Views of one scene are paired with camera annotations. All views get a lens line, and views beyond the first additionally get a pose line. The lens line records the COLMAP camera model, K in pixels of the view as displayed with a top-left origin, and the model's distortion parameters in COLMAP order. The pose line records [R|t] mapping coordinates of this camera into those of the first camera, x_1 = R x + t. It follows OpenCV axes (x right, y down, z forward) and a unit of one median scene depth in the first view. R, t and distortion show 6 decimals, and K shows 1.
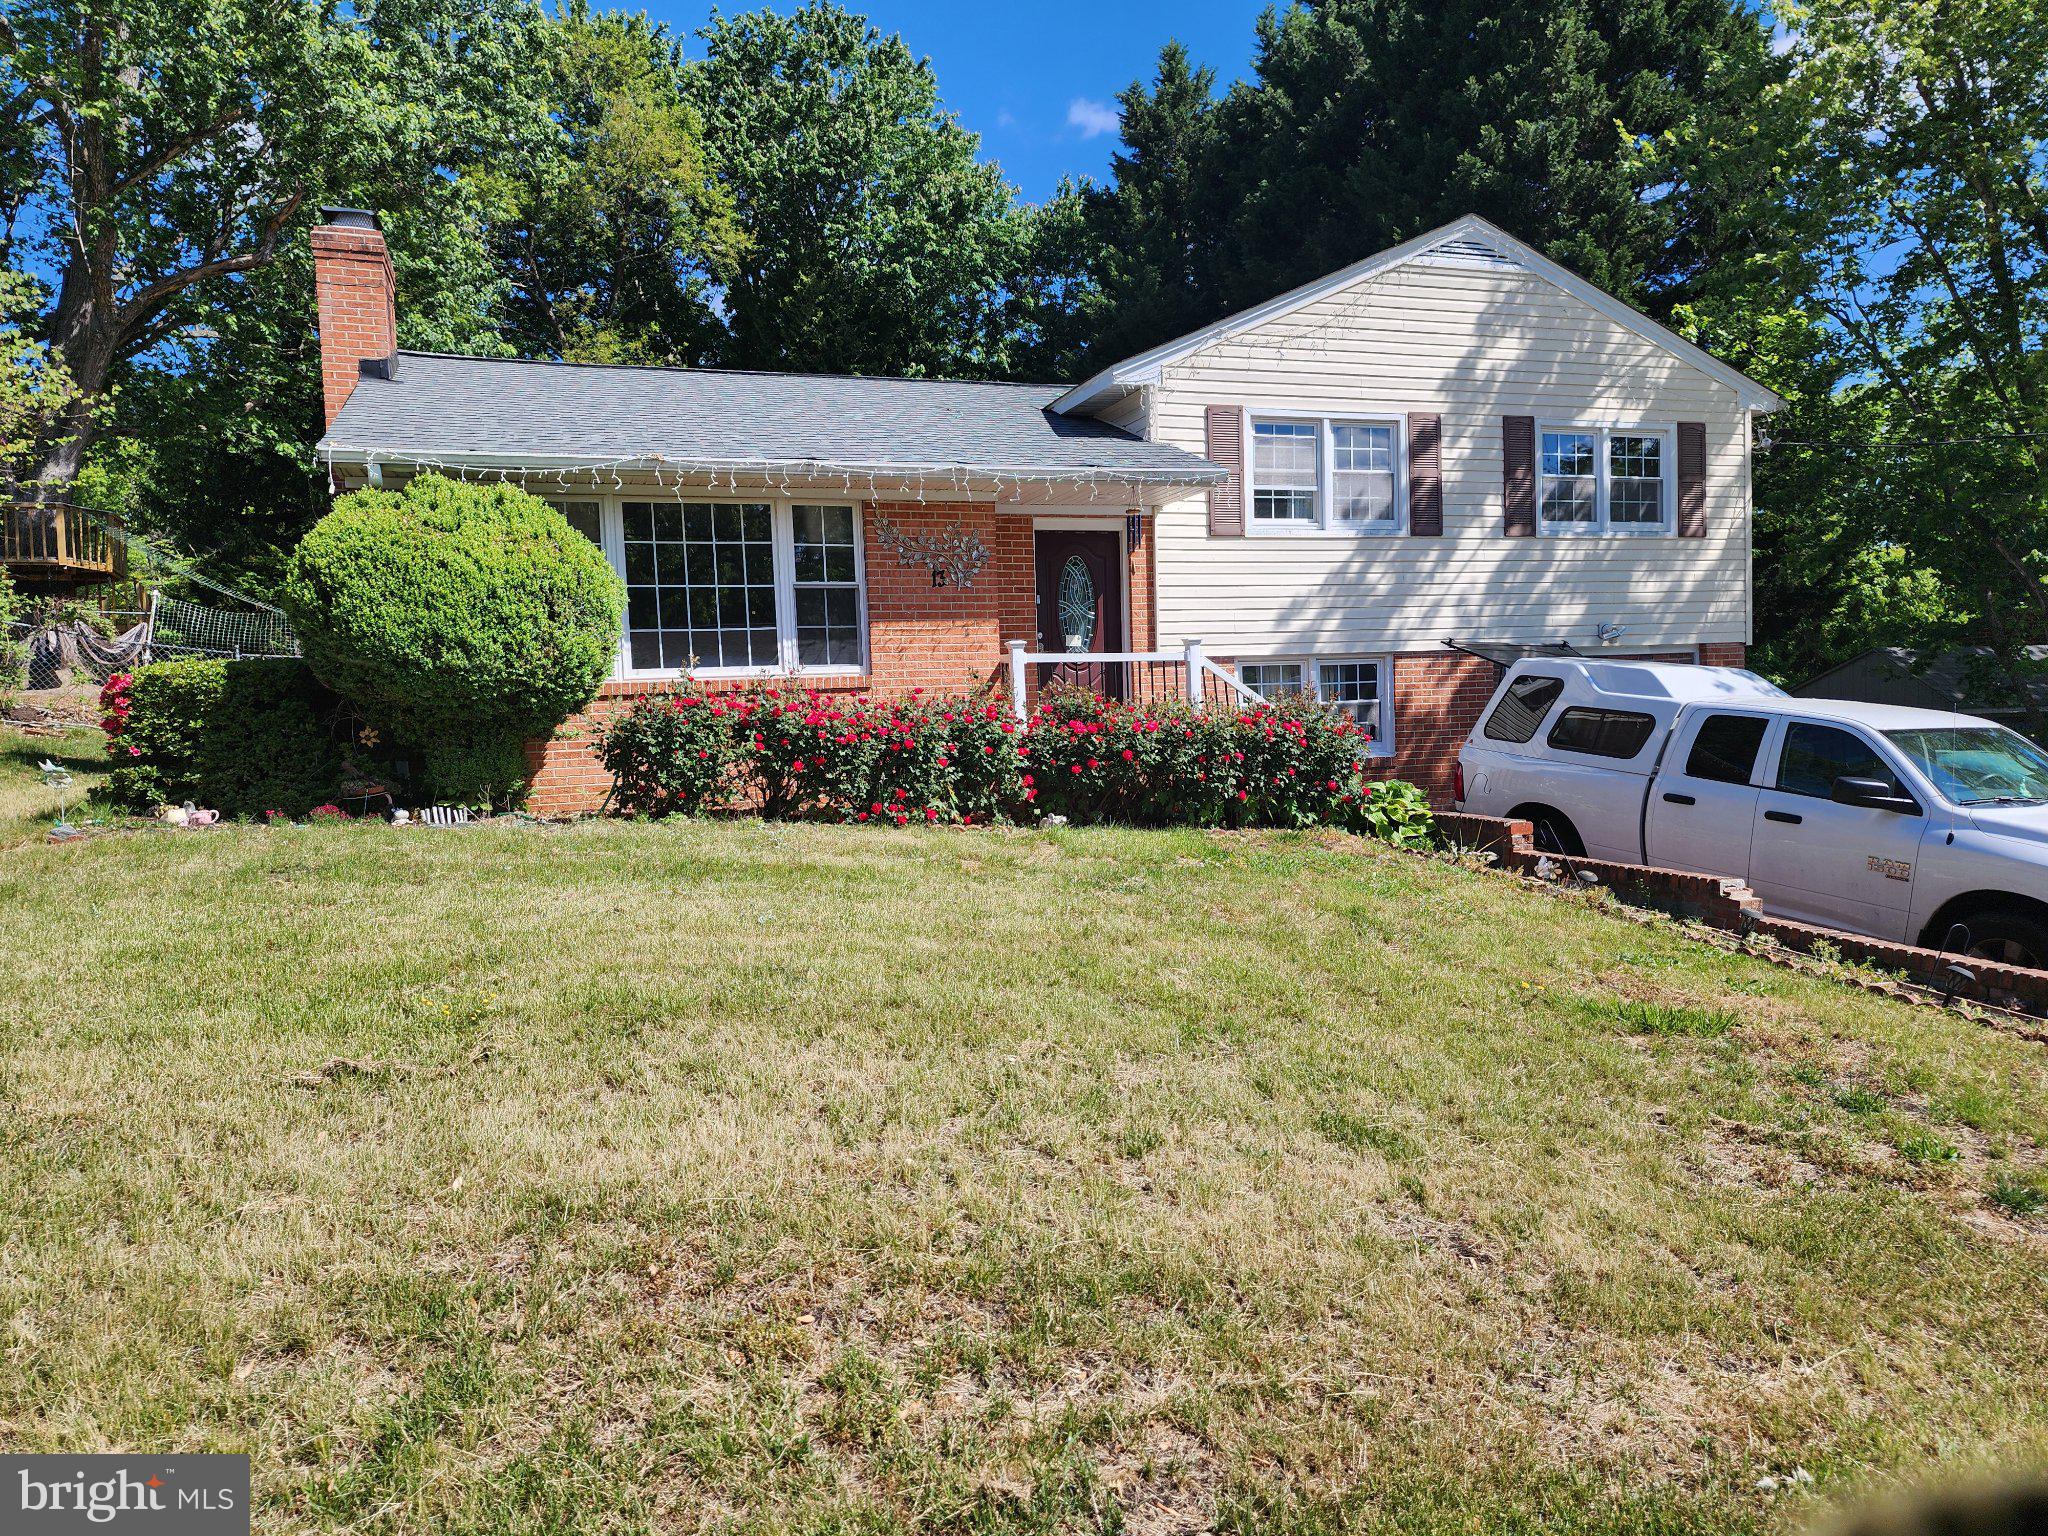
lens RADIAL K [[1372.4, 0, 1022.5], [0, 1372.4, 733.1], [0, 0, 1]] dist [0.078367, -0.001011]
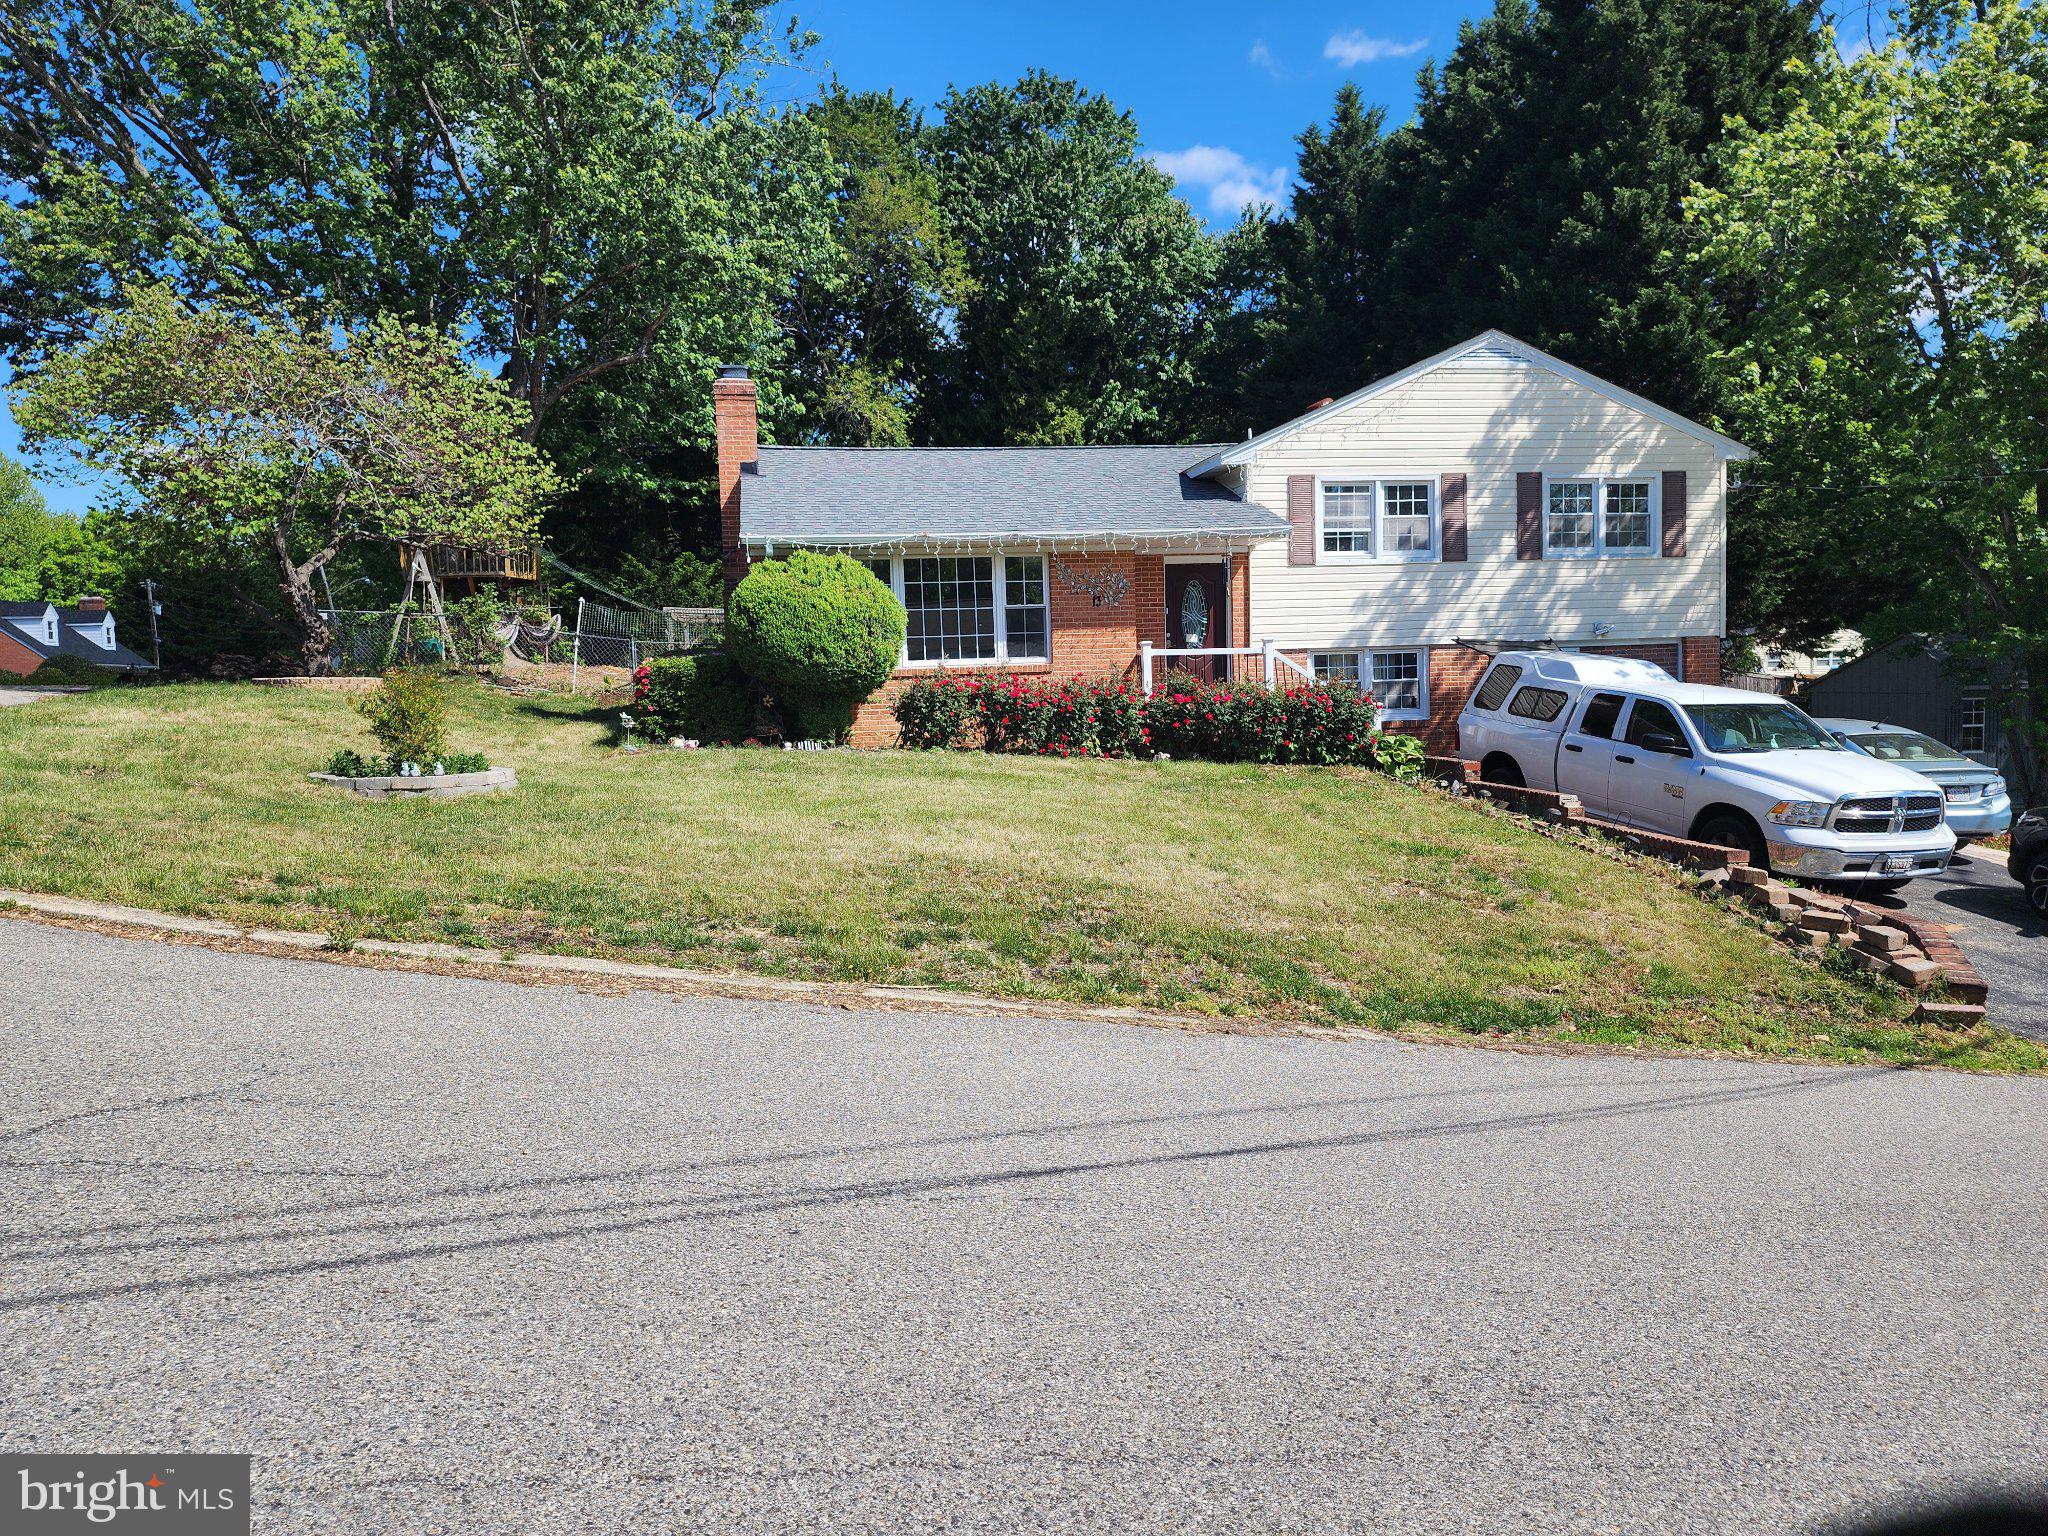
lens RADIAL K [[1371.9, 0, 1023.6], [0, 1371.9, 768.4], [0, 0, 1]] dist [-0.024945, -0.000667]
pose [[0.988009, 0.015880, -0.153577, 0.085404], [-0.007782, 0.998554, 0.053185, -0.005026], [0.154199, -0.051352, 0.986704, -0.477040]]
